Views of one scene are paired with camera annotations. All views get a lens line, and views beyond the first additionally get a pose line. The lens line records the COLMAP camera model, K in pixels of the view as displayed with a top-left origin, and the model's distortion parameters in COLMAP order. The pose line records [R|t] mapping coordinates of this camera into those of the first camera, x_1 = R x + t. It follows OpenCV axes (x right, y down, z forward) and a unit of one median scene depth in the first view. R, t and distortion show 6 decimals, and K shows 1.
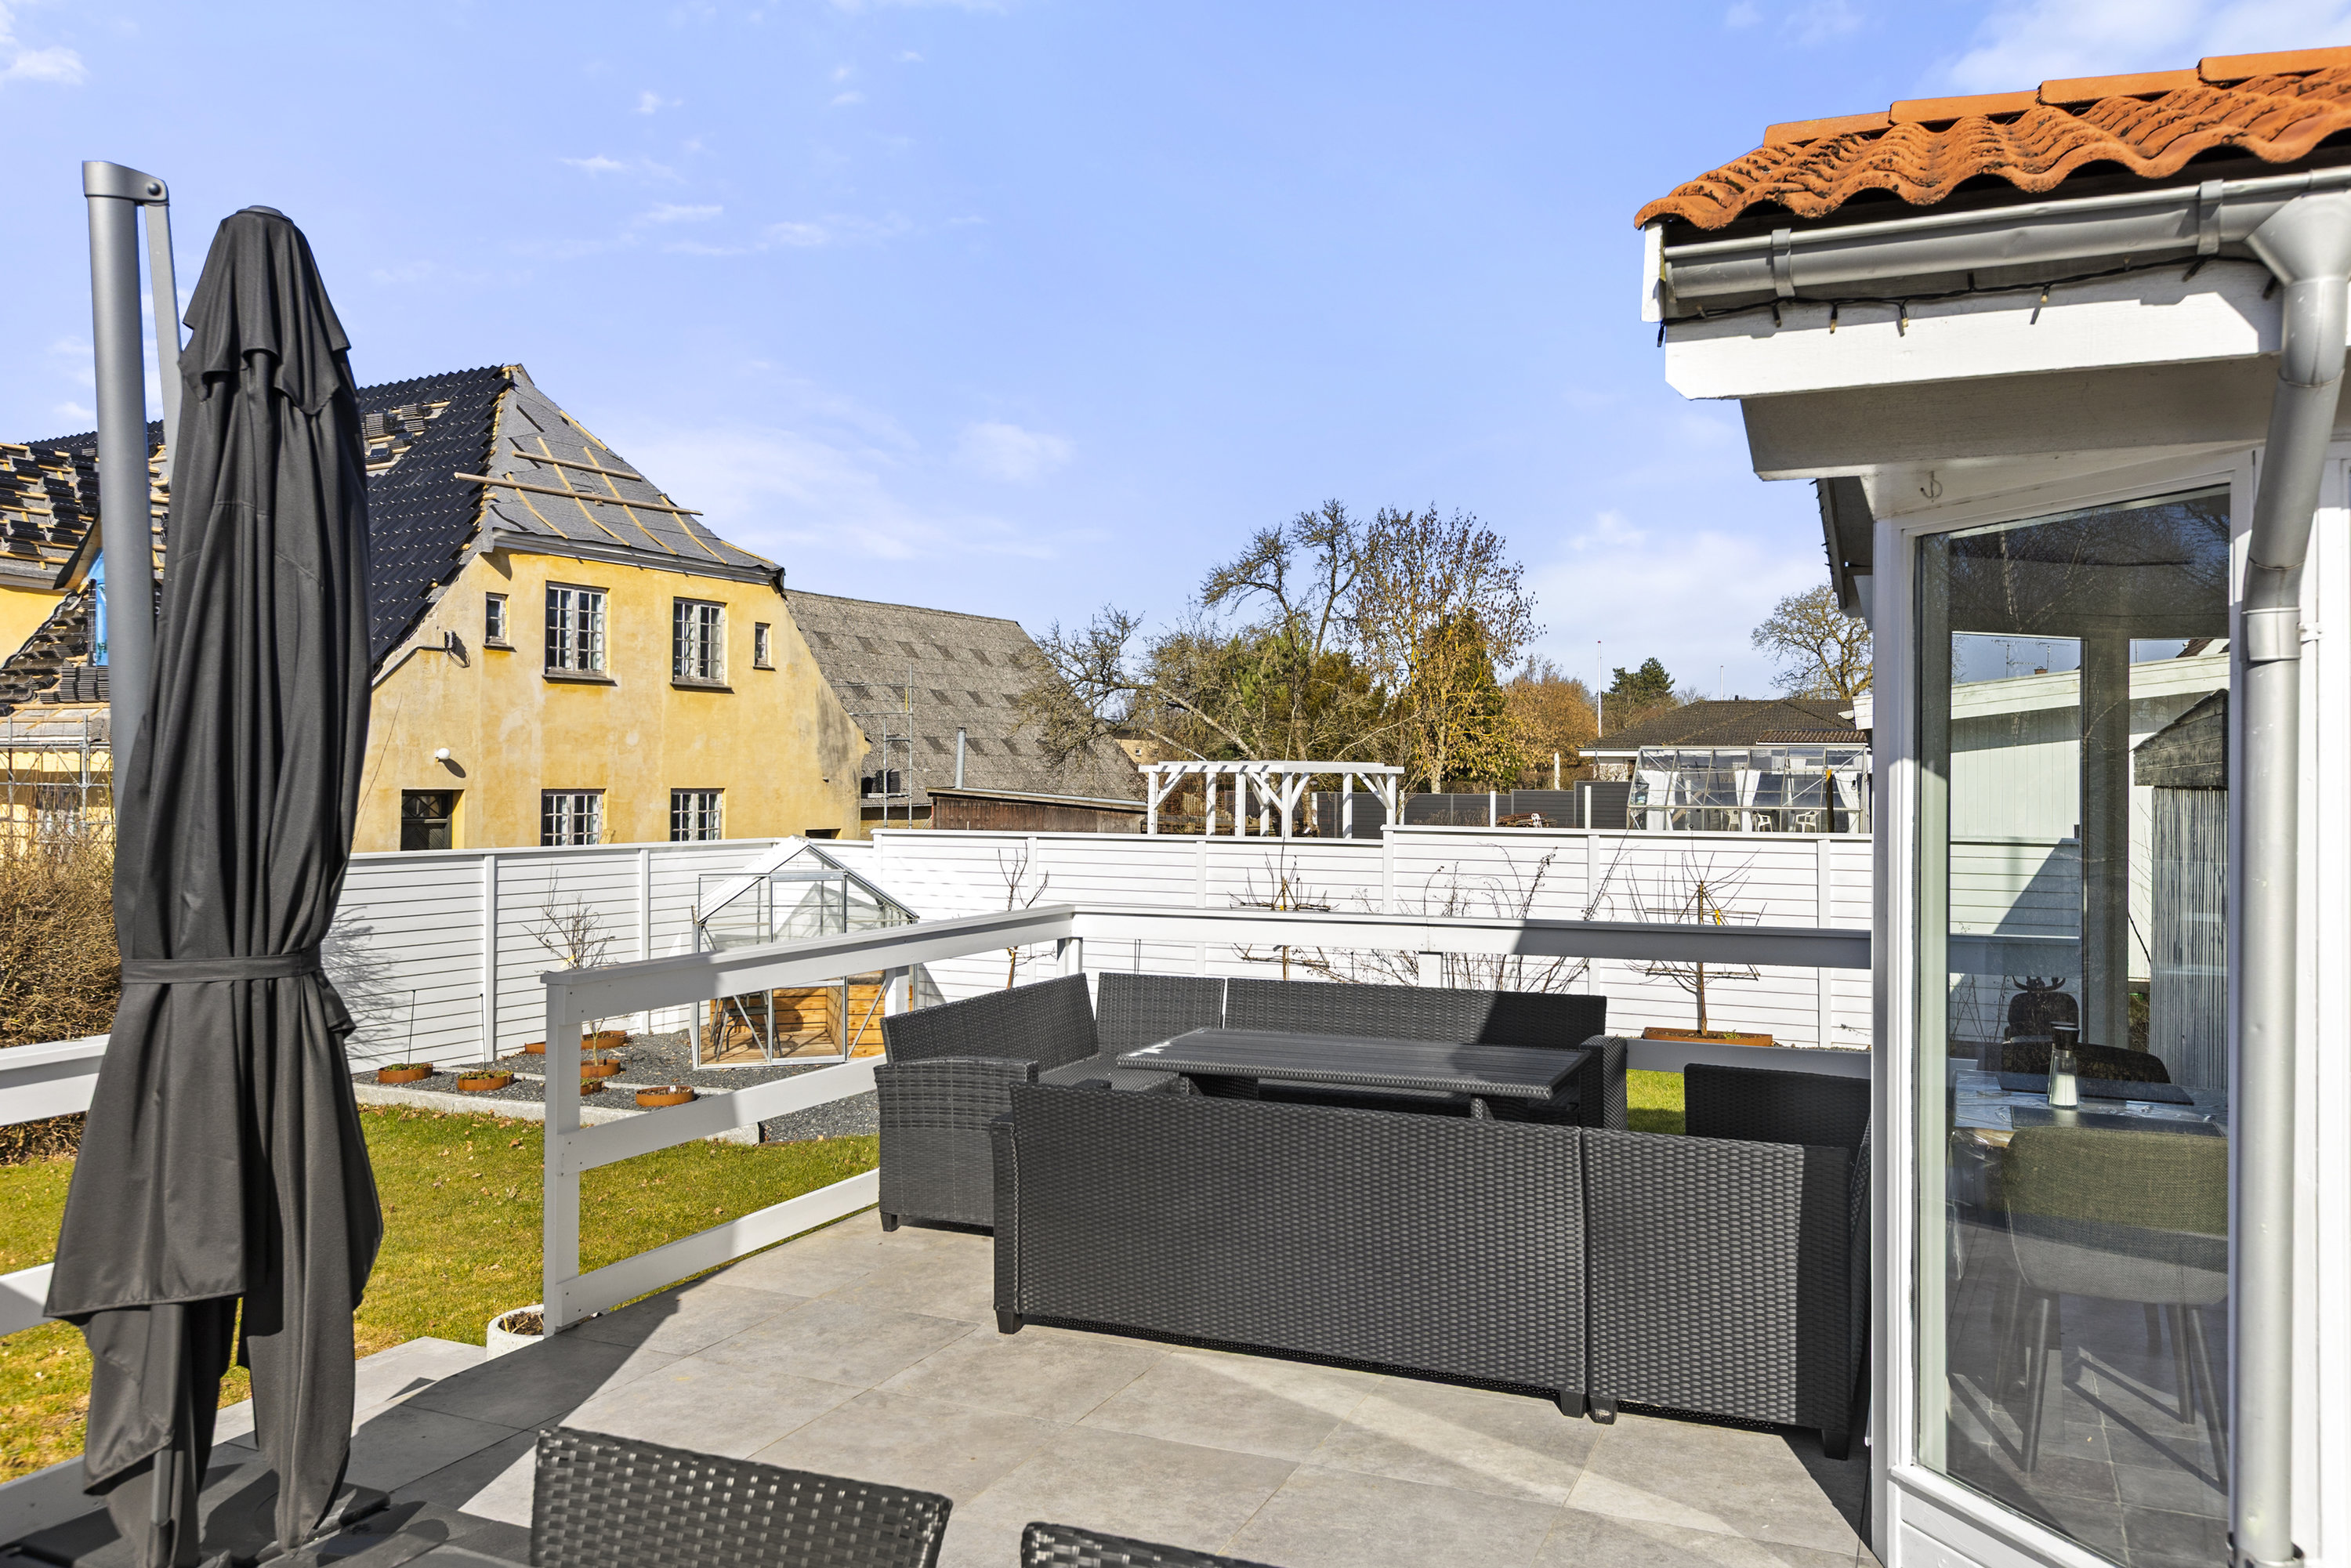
lens RADIAL K [[1738.5, 0, 1166.4], [0, 1738.5, 764.2], [0, 0, 1]] dist [-0.005444, -0.004017]
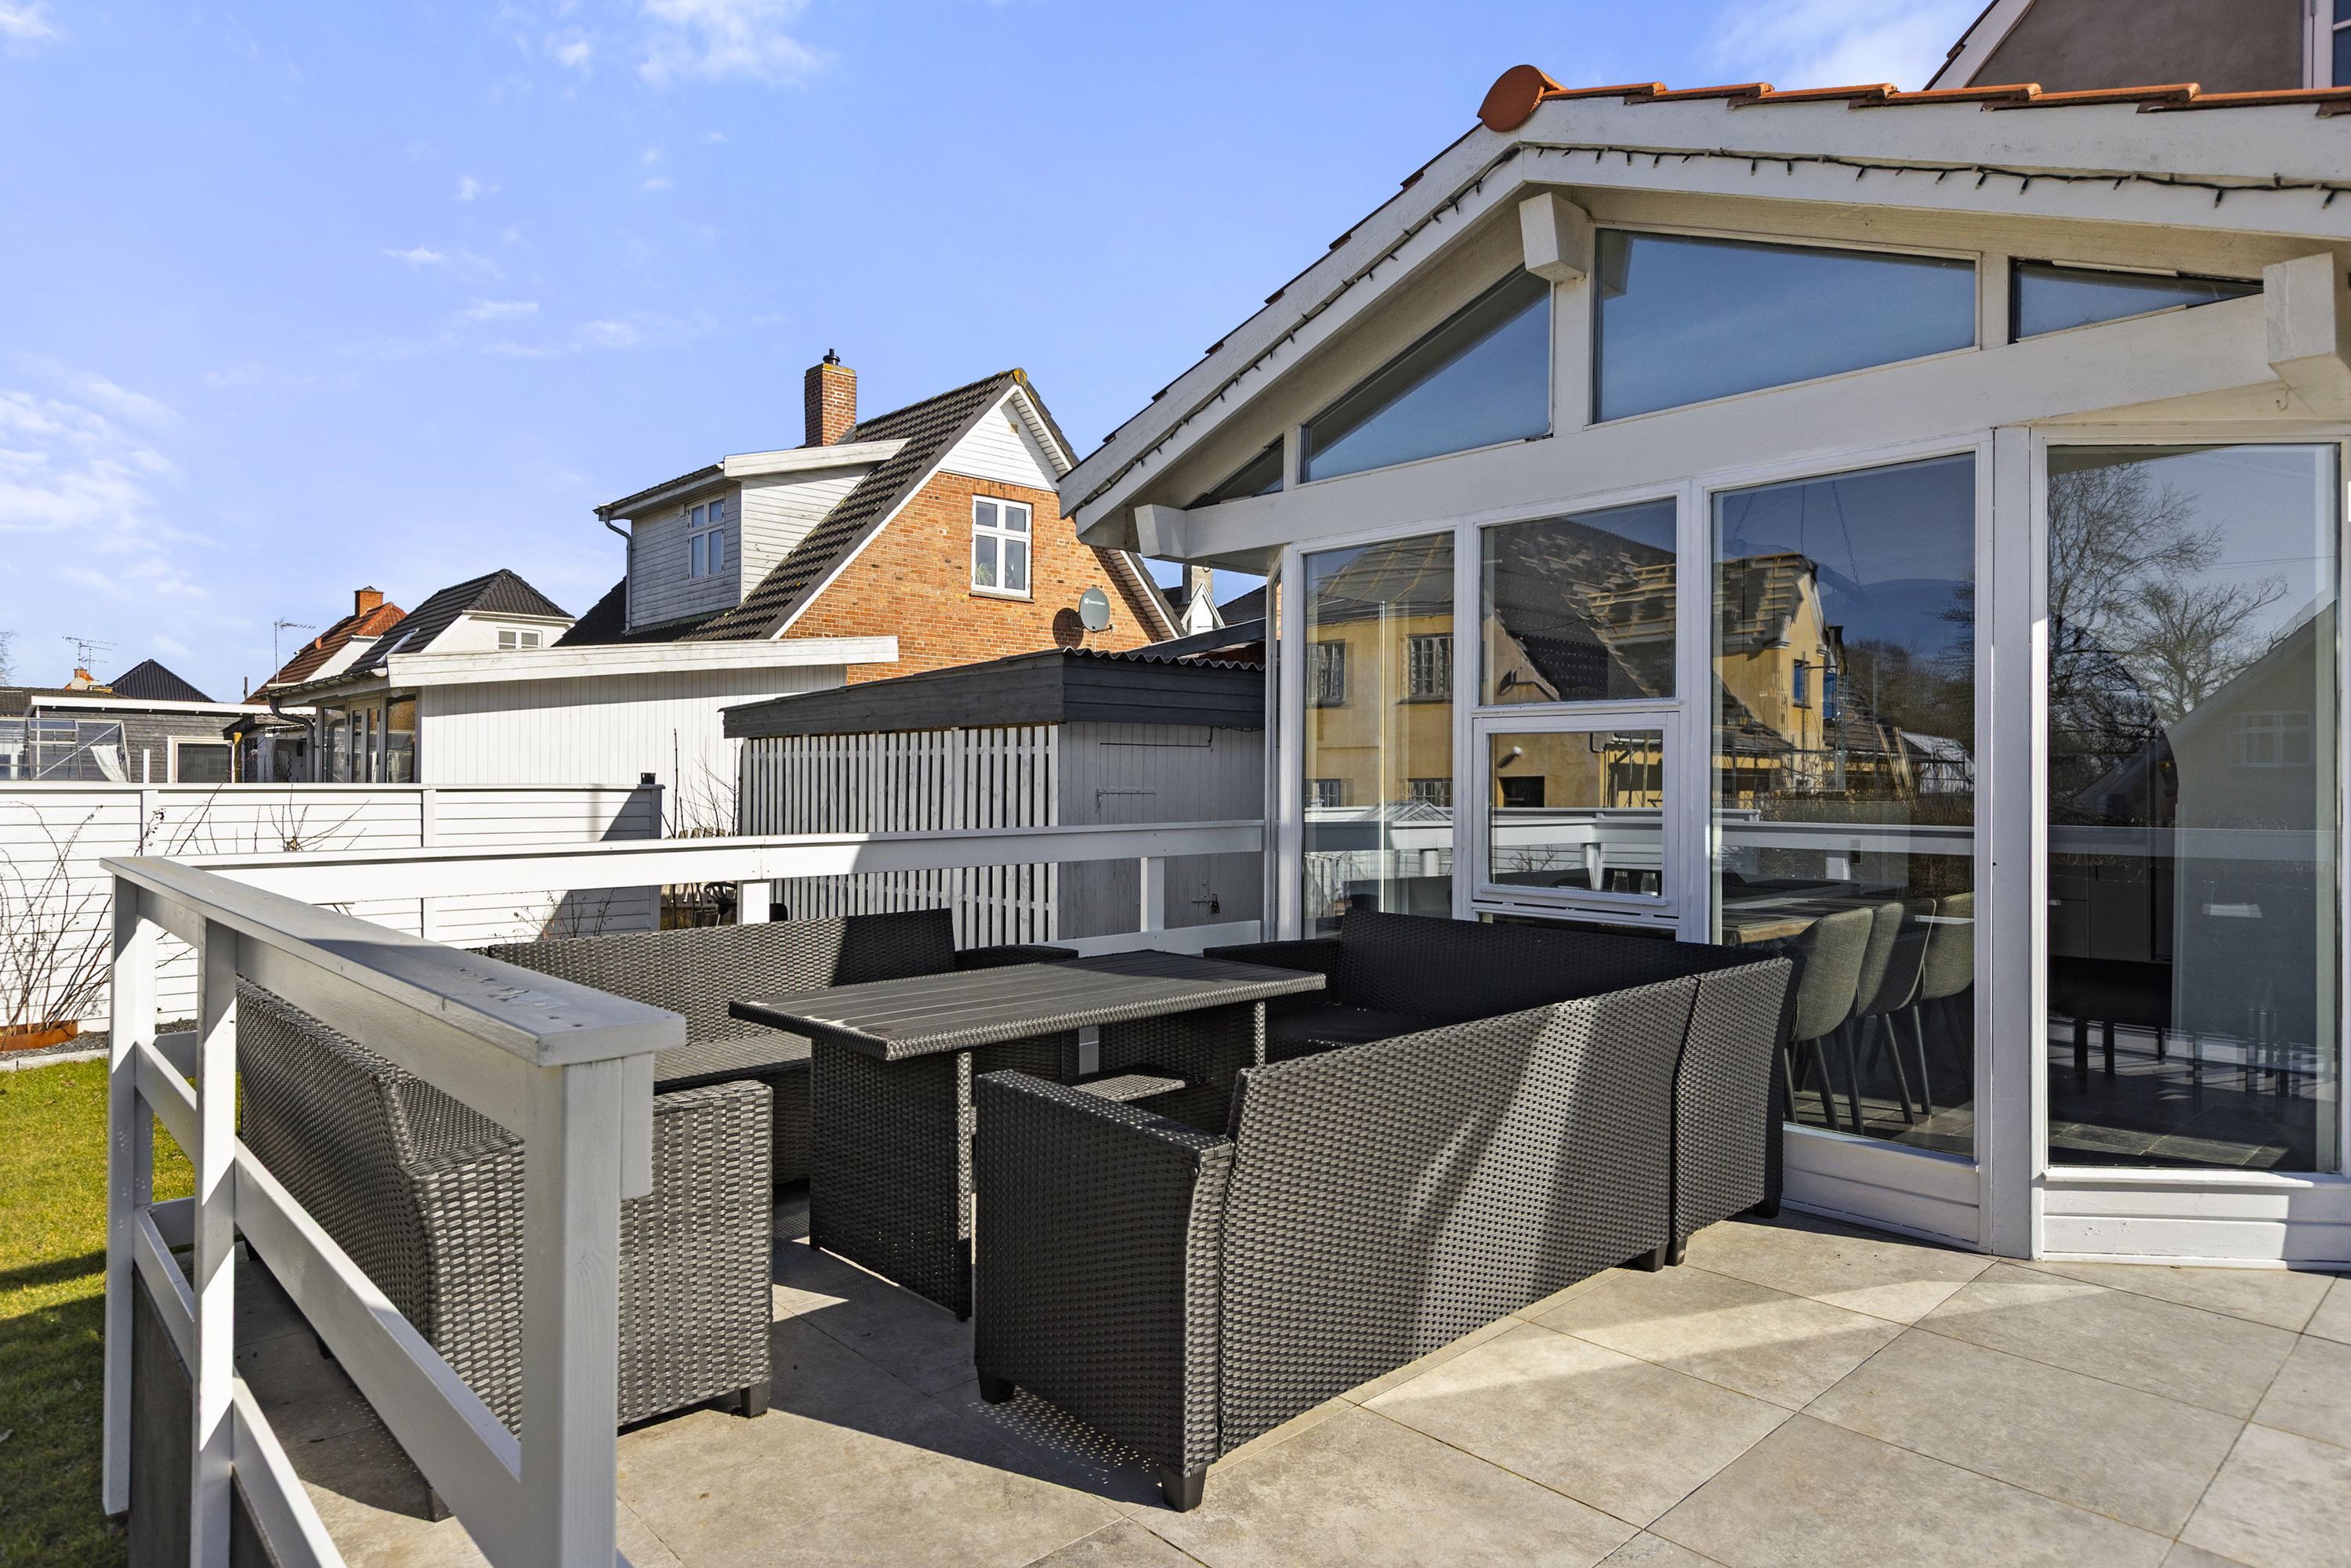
lens RADIAL K [[1359.5, 0, 1173.7], [0, 1359.5, 774.6], [0, 0, 1]] dist [-0.000147, 0.000304]
pose [[0.397108, -0.003231, 0.917766, -0.109195], [-0.006530, 0.999959, 0.006346, 0.016349], [-0.917749, -0.008513, 0.397070, 0.174803]]
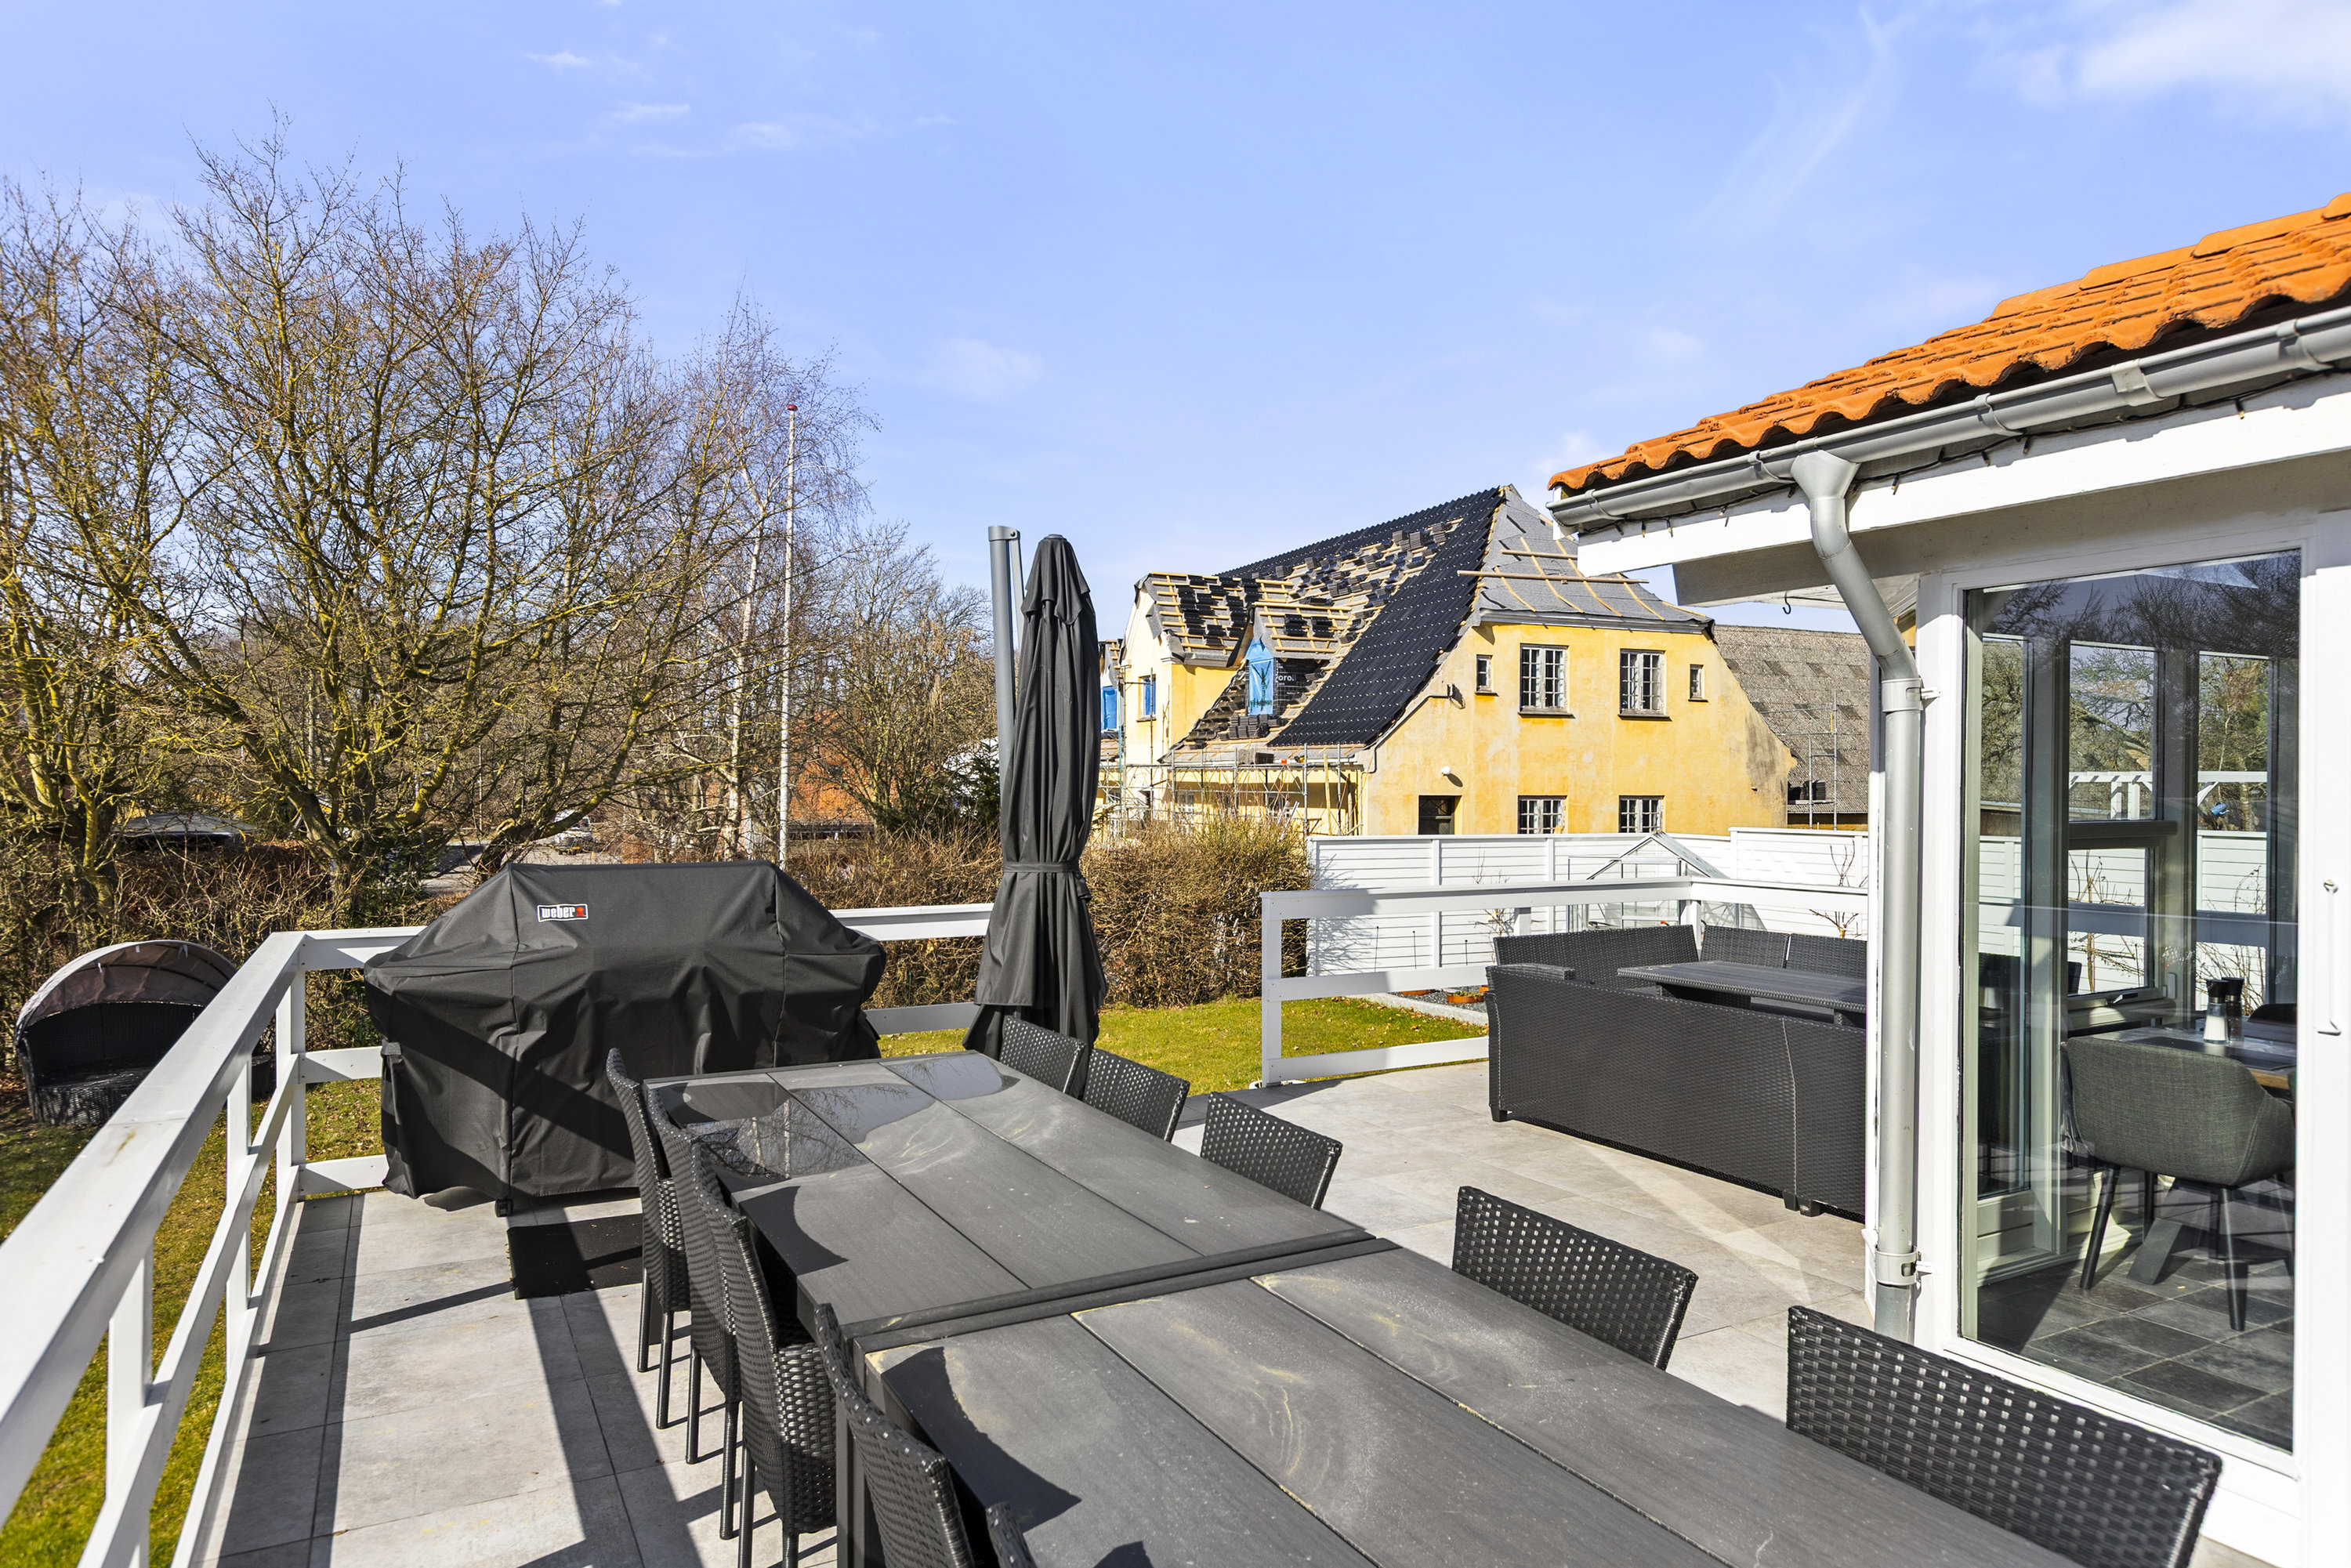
lens RADIAL K [[1413.6, 0, 1168.0], [0, 1413.6, 795.0], [0, 0, 1]] dist [-0.034525, -0.001015]
pose [[0.793584, 0.003086, -0.608453, 0.100267], [0.004735, 0.999926, 0.011248, 0.000066], [0.608442, -0.011808, 0.793511, -0.052901]]
